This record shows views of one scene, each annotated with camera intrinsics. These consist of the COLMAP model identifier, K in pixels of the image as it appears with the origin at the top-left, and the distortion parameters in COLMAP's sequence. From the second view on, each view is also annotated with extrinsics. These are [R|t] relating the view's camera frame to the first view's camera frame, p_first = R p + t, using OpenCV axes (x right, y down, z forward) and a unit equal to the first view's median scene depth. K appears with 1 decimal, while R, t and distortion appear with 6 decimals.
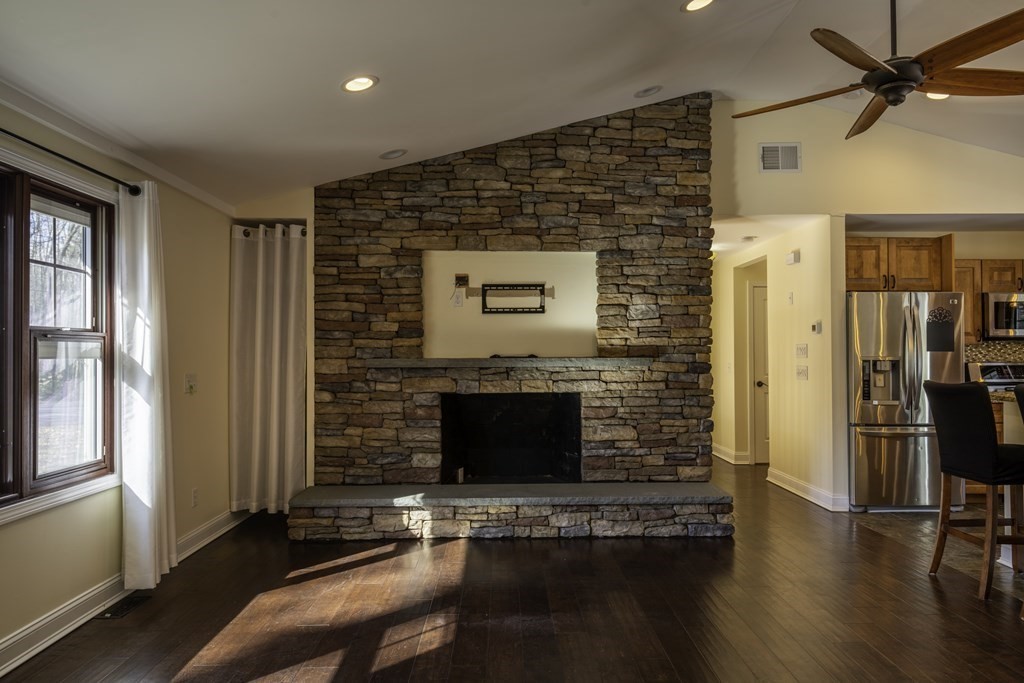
lens RADIAL K [[655.7, 0, 520.4], [0, 655.7, 342.1], [0, 0, 1]] dist [0.022684, -0.006237]
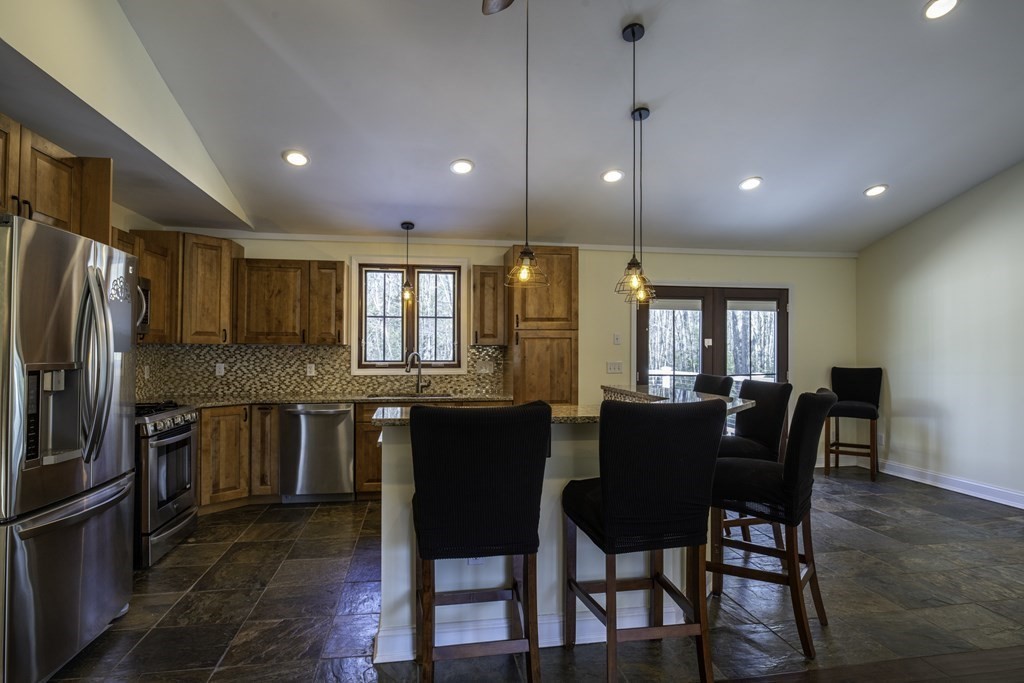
lens RADIAL K [[580.7, 0, 510.2], [0, 580.7, 342.6], [0, 0, 1]] dist [-0.024859, -0.000704]
pose [[-0.123549, 0.018960, 0.992157, 0.097825], [-0.020793, 0.999548, -0.021691, 0.009743], [-0.992121, -0.023310, -0.123099, 0.752250]]
